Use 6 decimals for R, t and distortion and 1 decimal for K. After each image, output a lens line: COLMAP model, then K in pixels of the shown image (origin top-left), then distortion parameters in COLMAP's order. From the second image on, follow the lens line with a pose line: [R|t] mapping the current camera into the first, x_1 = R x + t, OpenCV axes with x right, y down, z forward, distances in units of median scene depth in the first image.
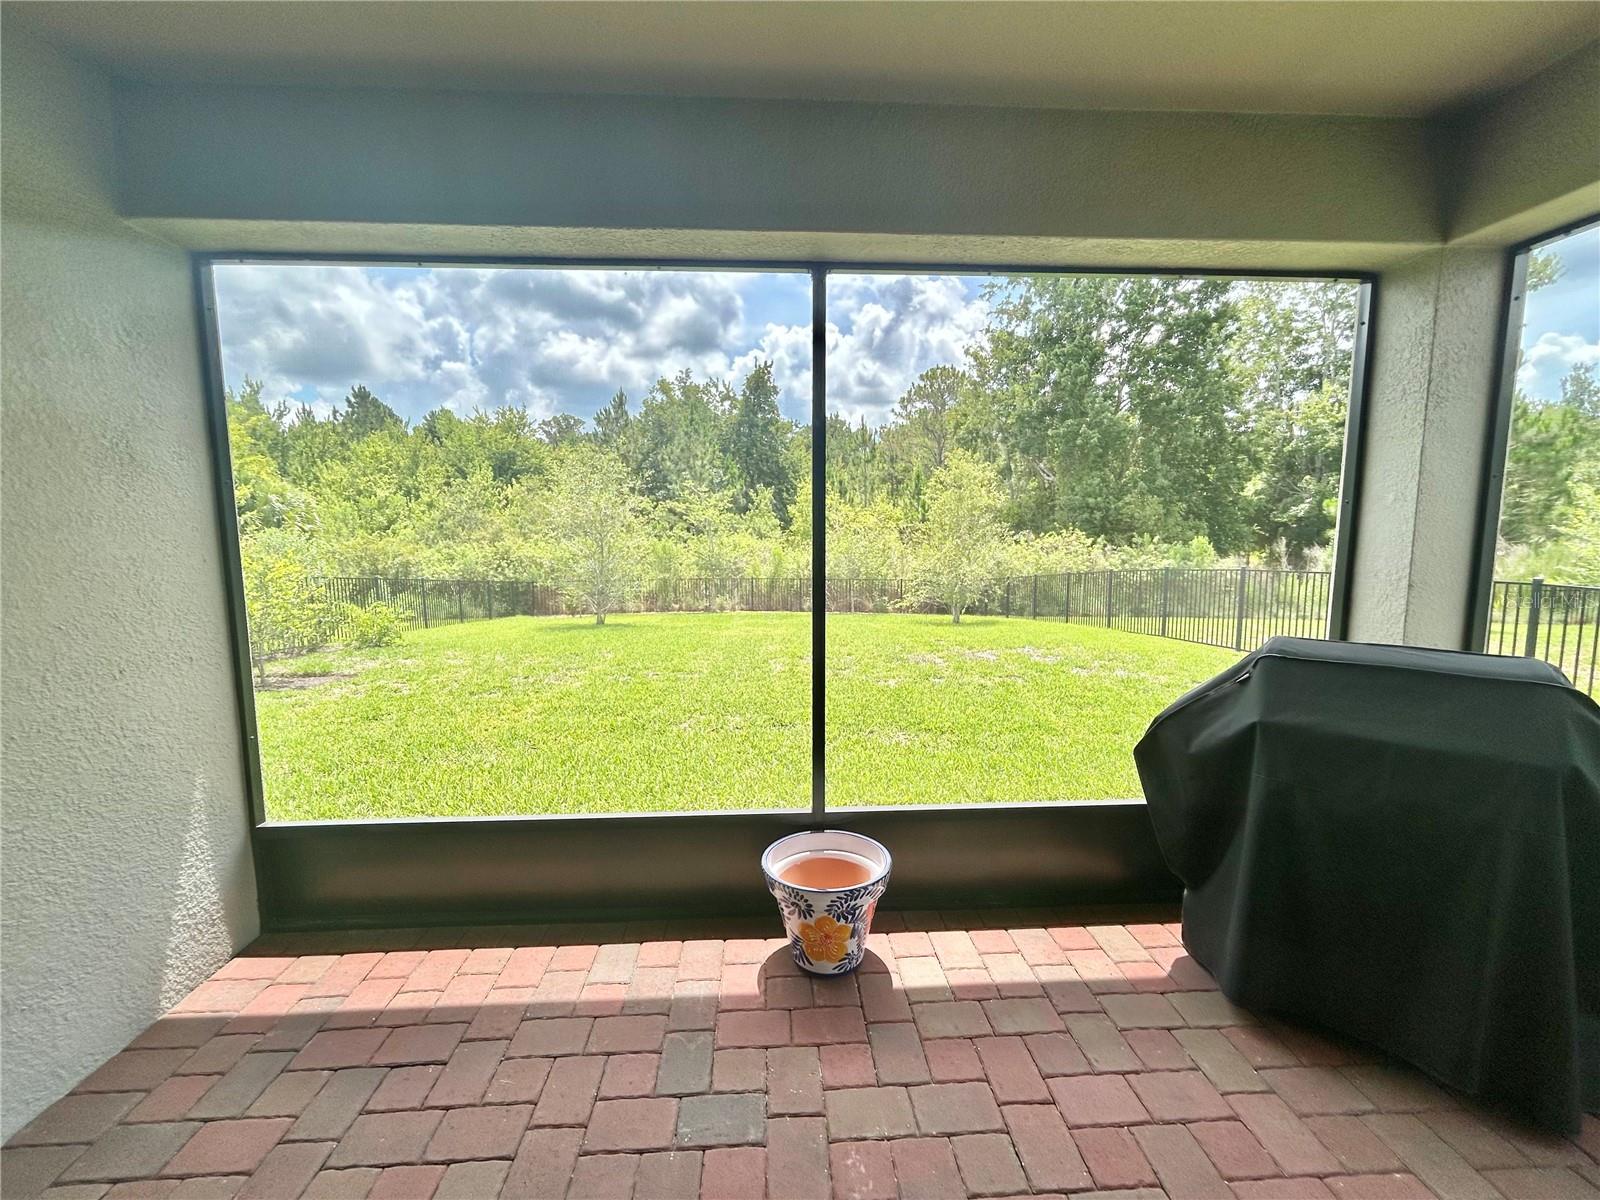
lens RADIAL K [[651.0, 0, 793.7], [0, 651.0, 598.6], [0, 0, 1]] dist [-0.001910, 0.001054]
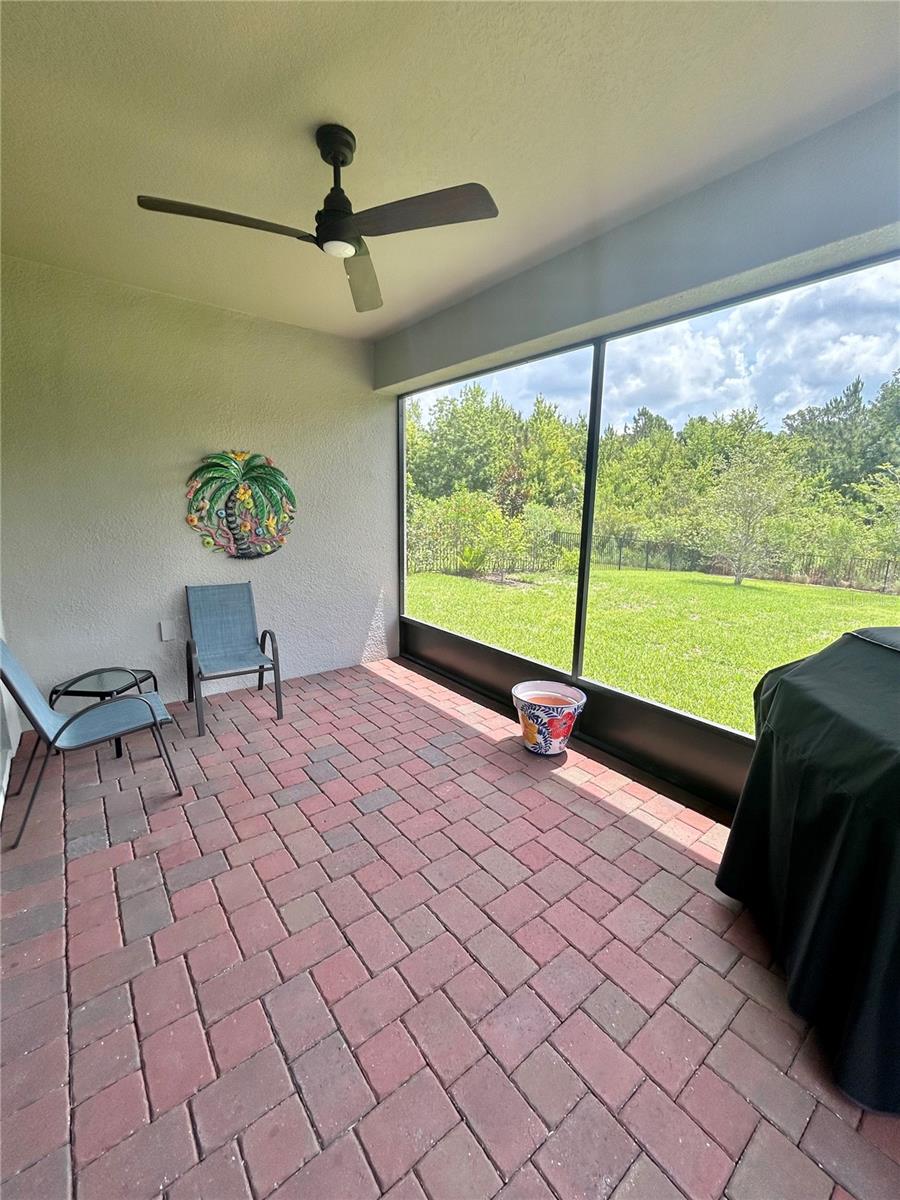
lens RADIAL K [[488.2, 0, 453.4], [0, 488.2, 595.0], [0, 0, 1]] dist [-0.001910, 0.001054]
pose [[0.580847, 0.167323, -0.796631, 0.086871], [-0.109479, 0.985812, 0.127233, -0.000298], [0.806617, 0.013312, 0.590924, 0.000750]]
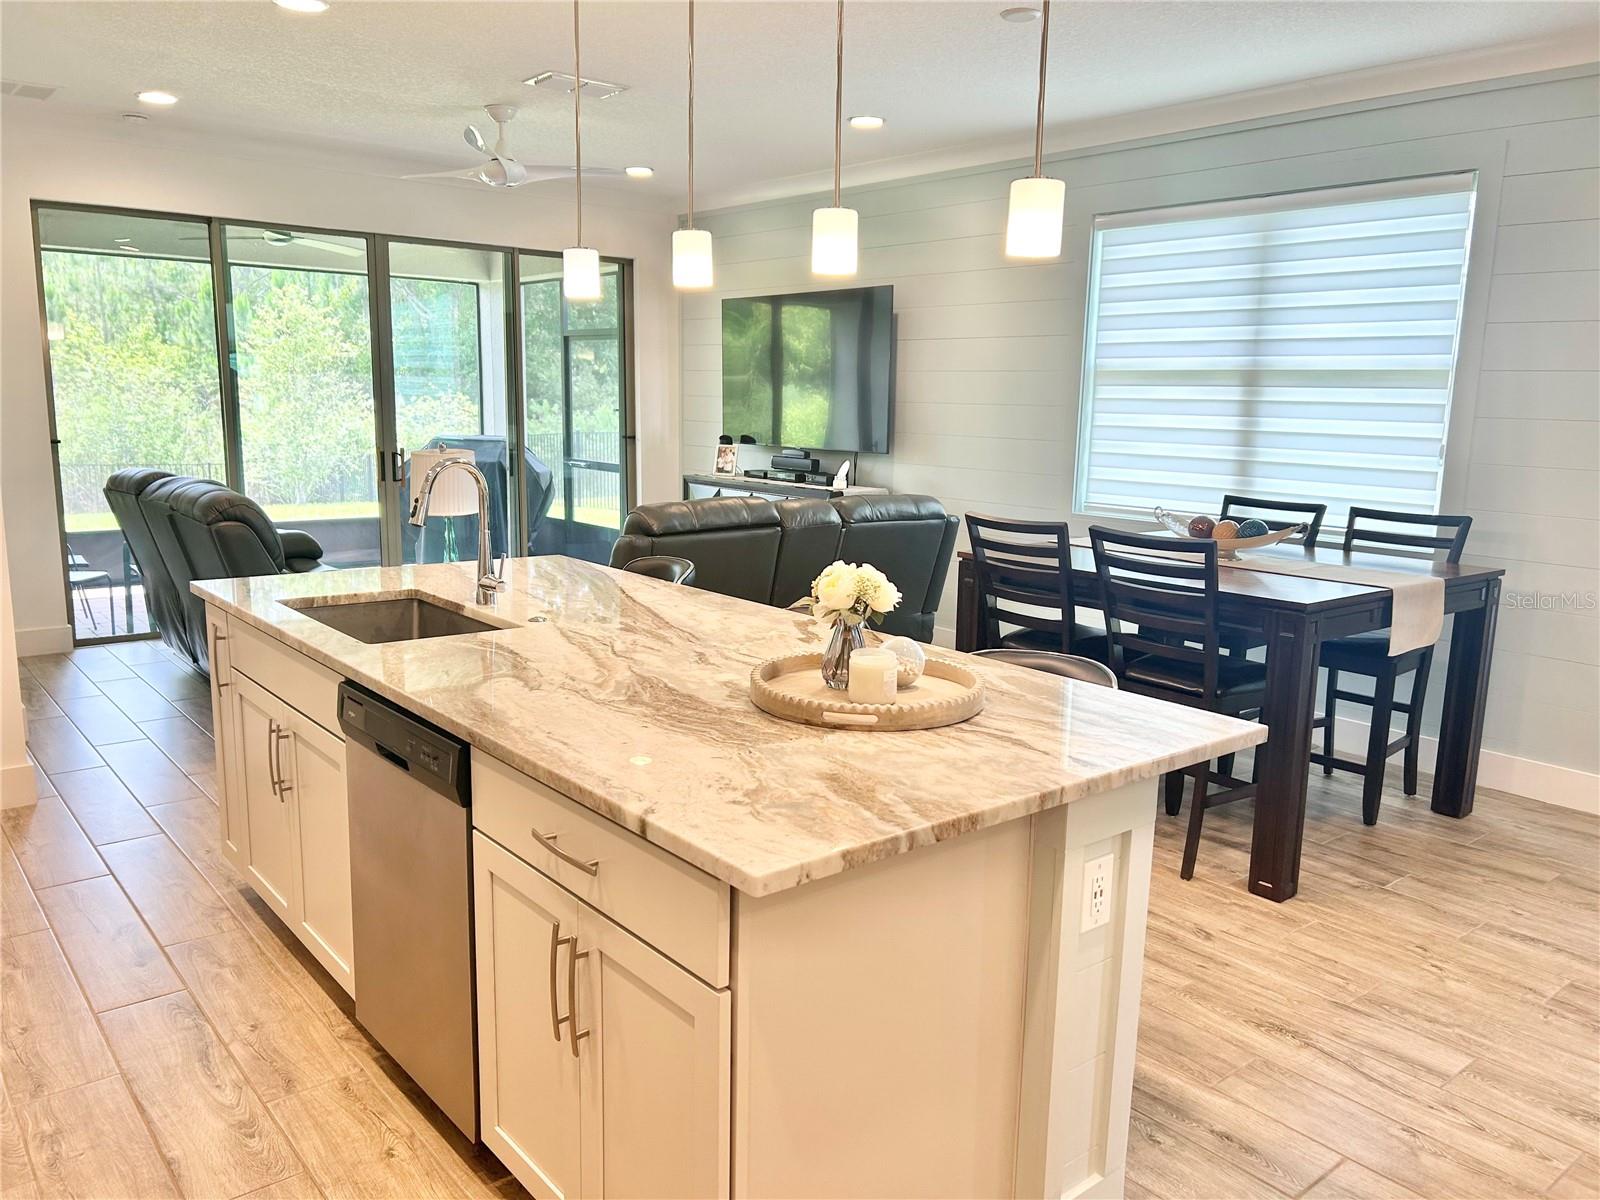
lens RADIAL K [[1215.1, 0, 800.0], [0, 1215.1, 600.0], [0, 0, 1]] dist [-0.003250, -0.005343]
pose [[0.800369, -0.092062, 0.592397, -0.088242], [0.051954, 0.995073, 0.084447, 0.032143], [-0.597253, -0.036811, 0.801208, -0.314339]]
